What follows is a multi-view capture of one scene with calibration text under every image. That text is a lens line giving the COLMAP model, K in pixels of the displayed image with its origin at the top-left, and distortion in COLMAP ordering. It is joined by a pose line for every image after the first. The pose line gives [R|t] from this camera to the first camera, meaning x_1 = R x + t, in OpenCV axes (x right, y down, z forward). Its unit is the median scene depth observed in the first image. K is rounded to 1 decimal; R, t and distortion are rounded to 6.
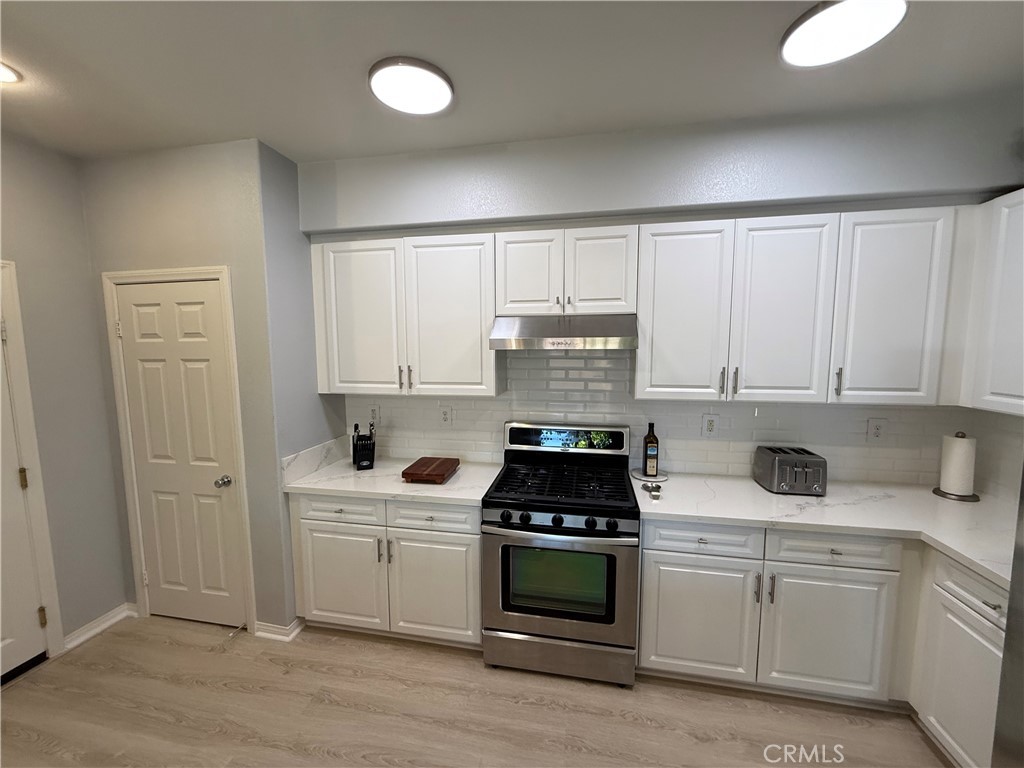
lens RADIAL K [[407.6, 0, 510.9], [0, 407.6, 383.2], [0, 0, 1]] dist [-0.000149, -0.000138]
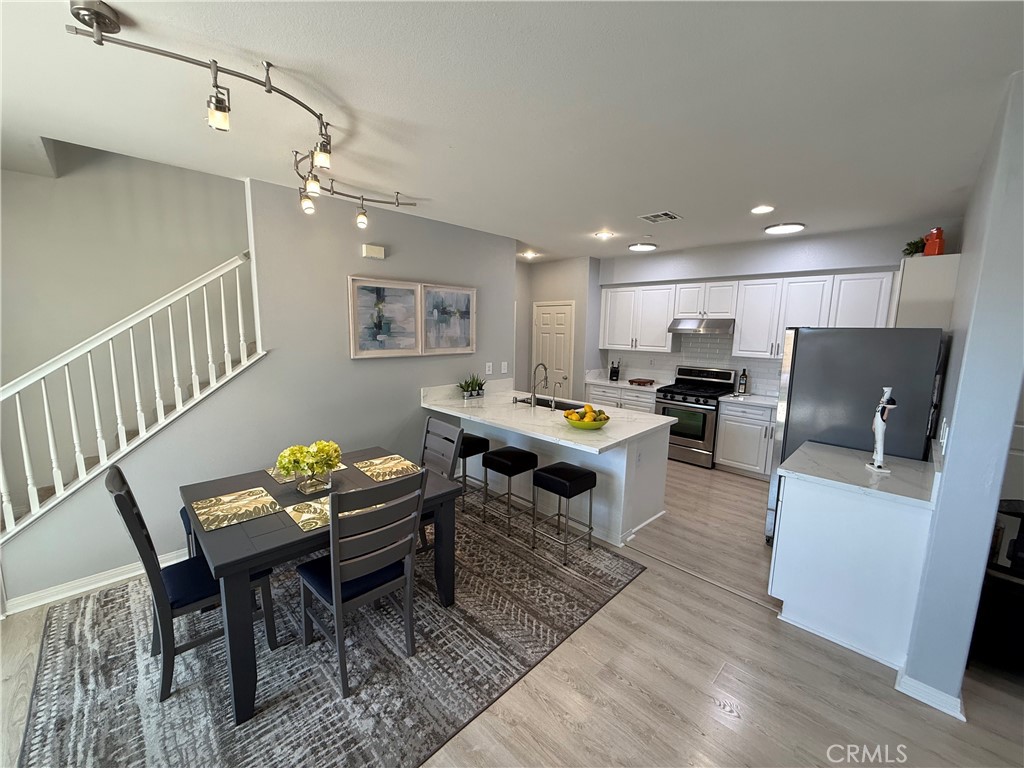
lens RADIAL K [[407.6, 0, 508.4], [0, 407.6, 385.1], [0, 0, 1]] dist [-0.000149, -0.000138]
pose [[0.824470, 0.100412, -0.556926, 0.528674], [-0.078152, 0.994905, 0.063682, 0.144998], [0.560483, -0.008978, 0.828118, -1.515412]]
